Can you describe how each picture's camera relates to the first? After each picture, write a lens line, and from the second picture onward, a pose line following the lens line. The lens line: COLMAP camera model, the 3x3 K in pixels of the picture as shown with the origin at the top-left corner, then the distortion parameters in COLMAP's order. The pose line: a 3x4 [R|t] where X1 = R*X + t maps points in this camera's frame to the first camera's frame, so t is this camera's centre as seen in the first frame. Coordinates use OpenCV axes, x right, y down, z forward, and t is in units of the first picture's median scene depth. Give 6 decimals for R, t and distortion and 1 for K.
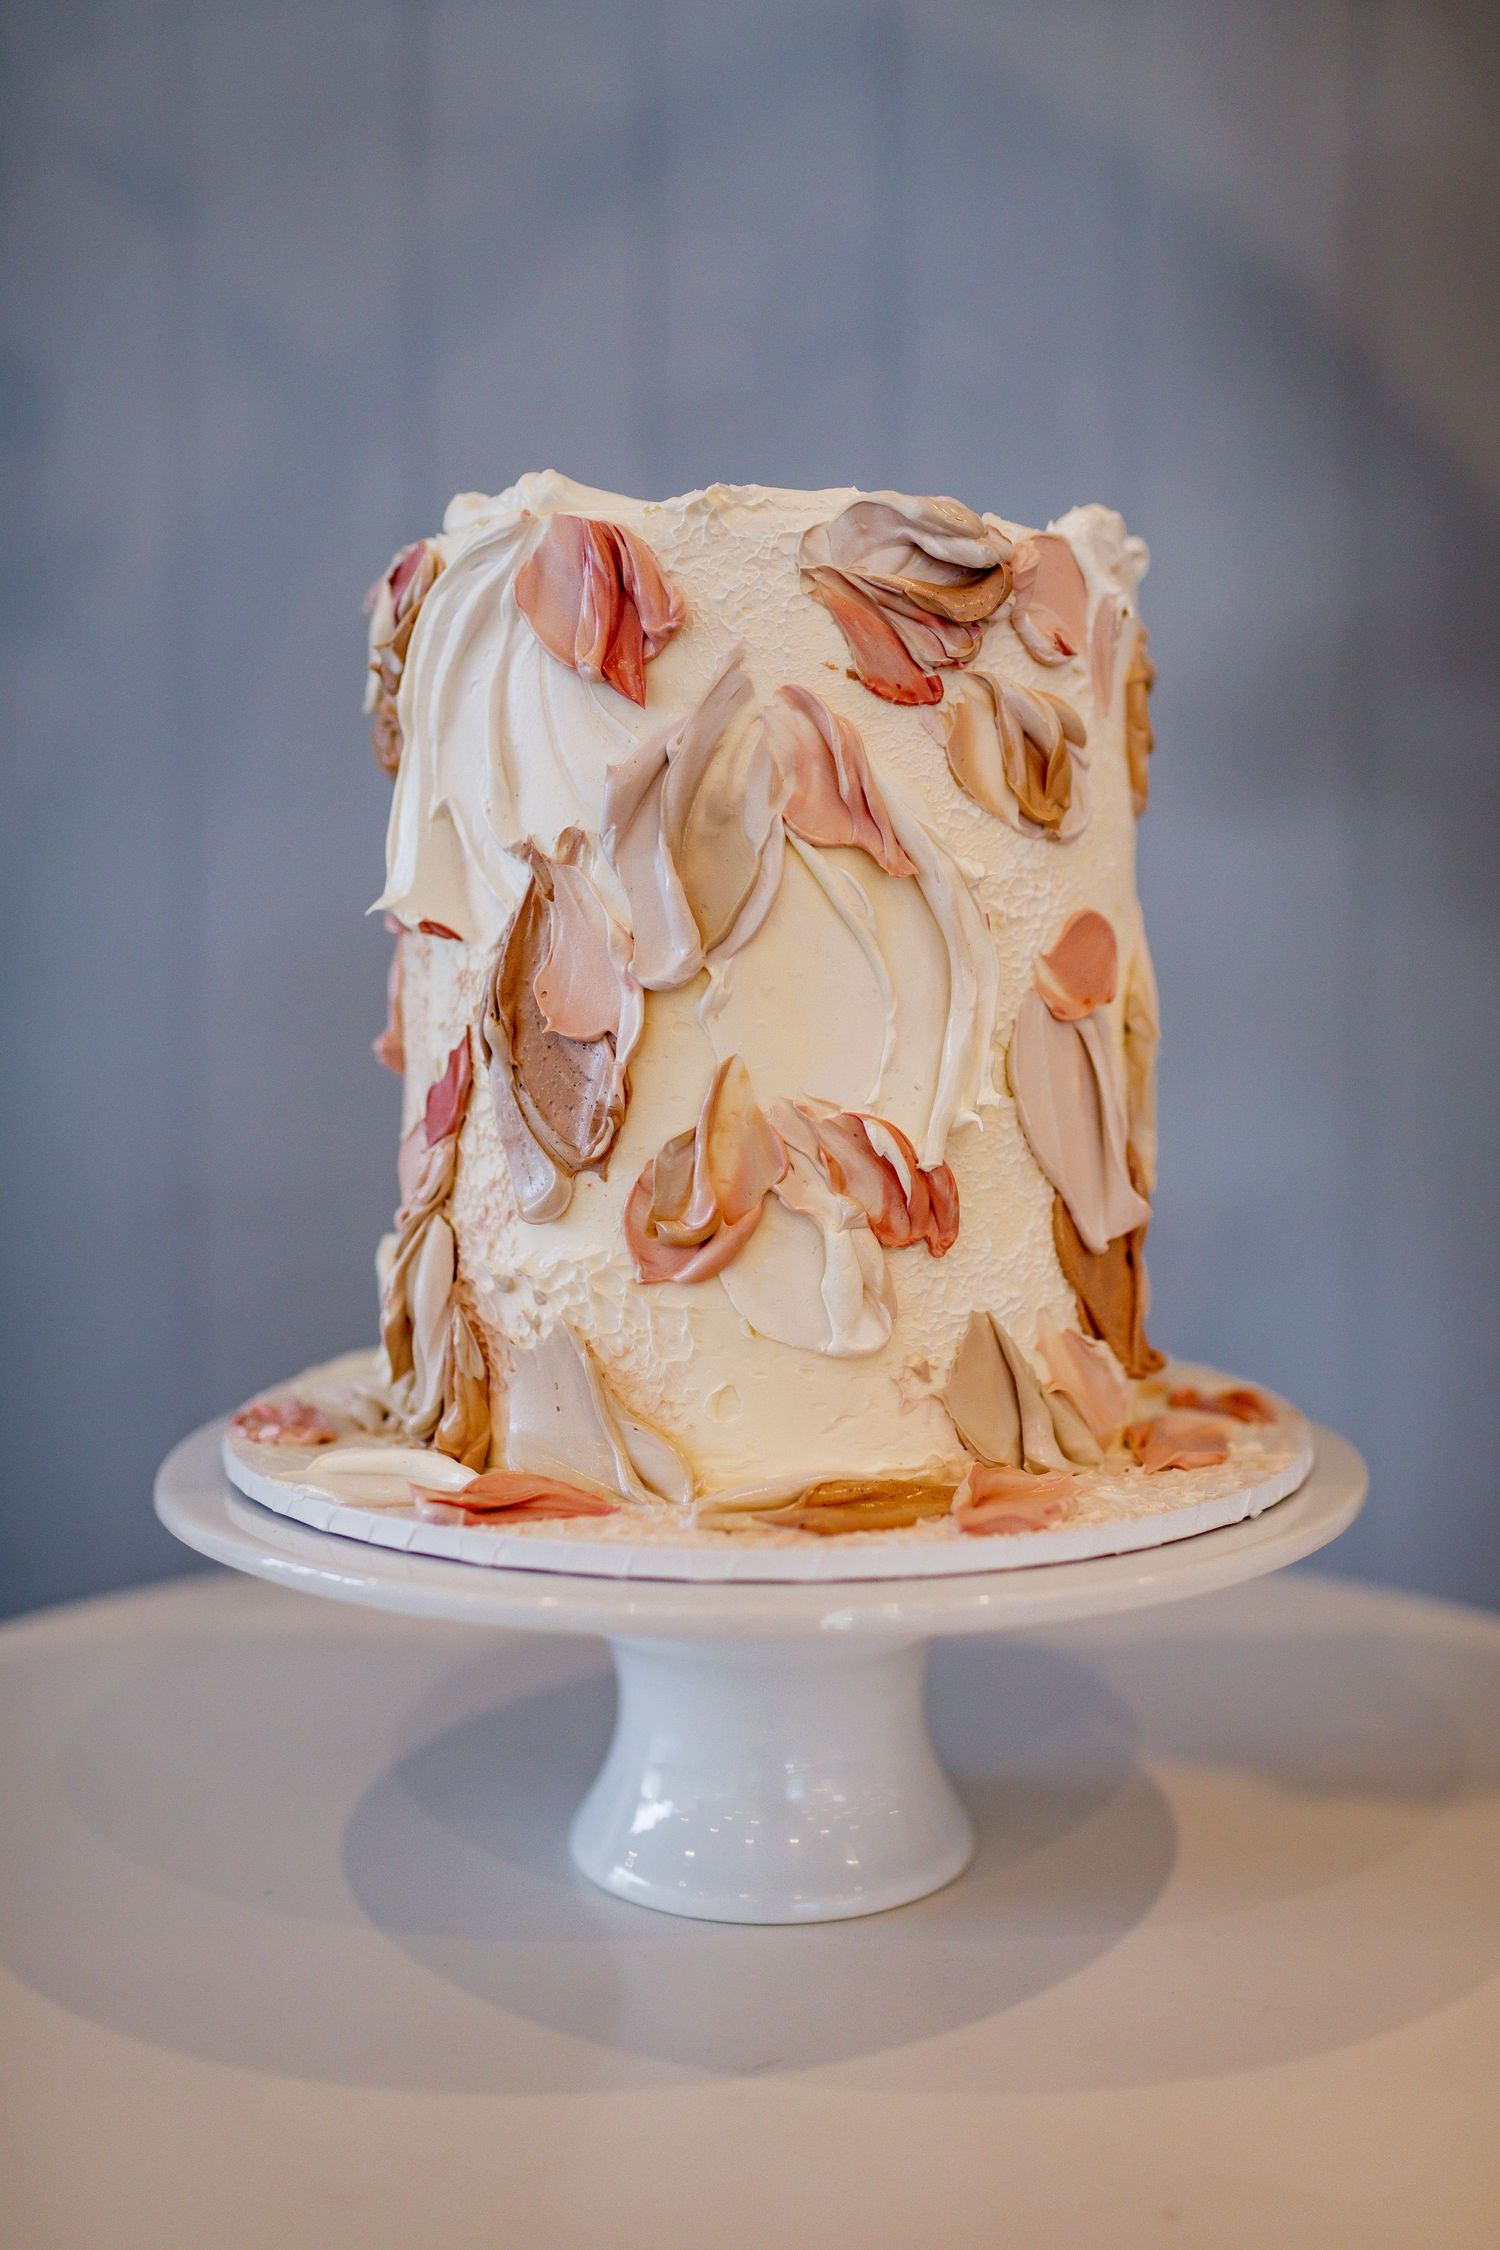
lens RADIAL K [[1955.2, 0, 750.0], [0, 1955.2, 1125.0], [0, 0, 1]] dist [-0.030624, 0.006968]
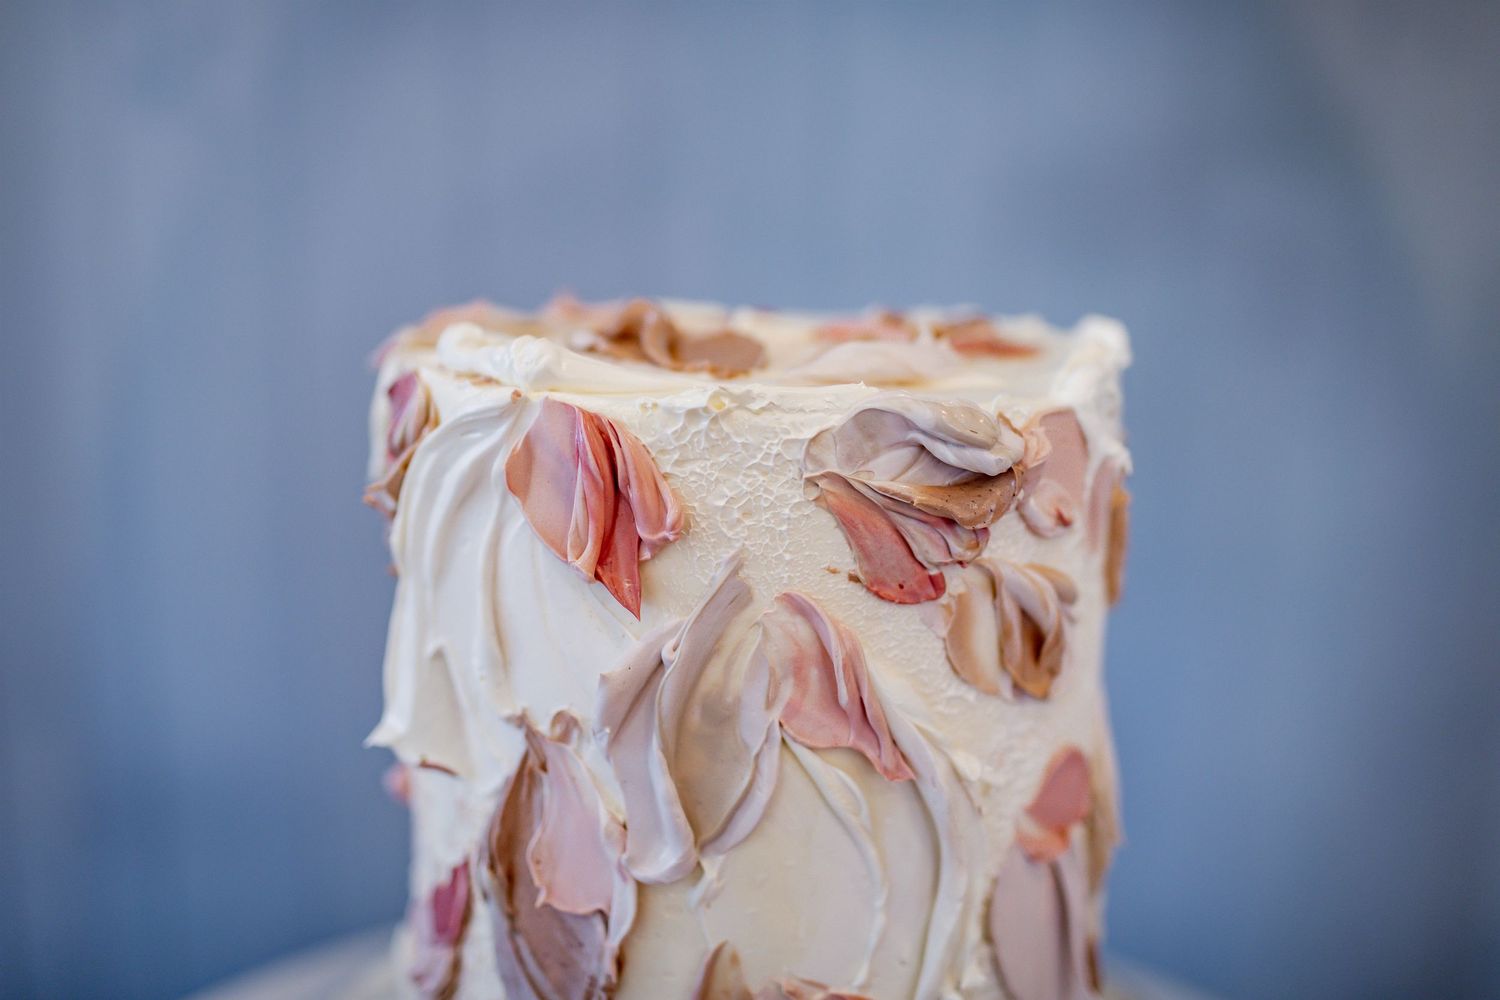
lens RADIAL K [[1303.4, 0, 750.0], [0, 1303.4, 500.0], [0, 0, 1]] dist [-0.030624, 0.006968]
pose [[0.999444, 0.015781, 0.029371, -0.018969], [-0.019503, 0.991176, 0.131113, -0.350795], [-0.027043, -0.131613, 0.990932, 0.362859]]
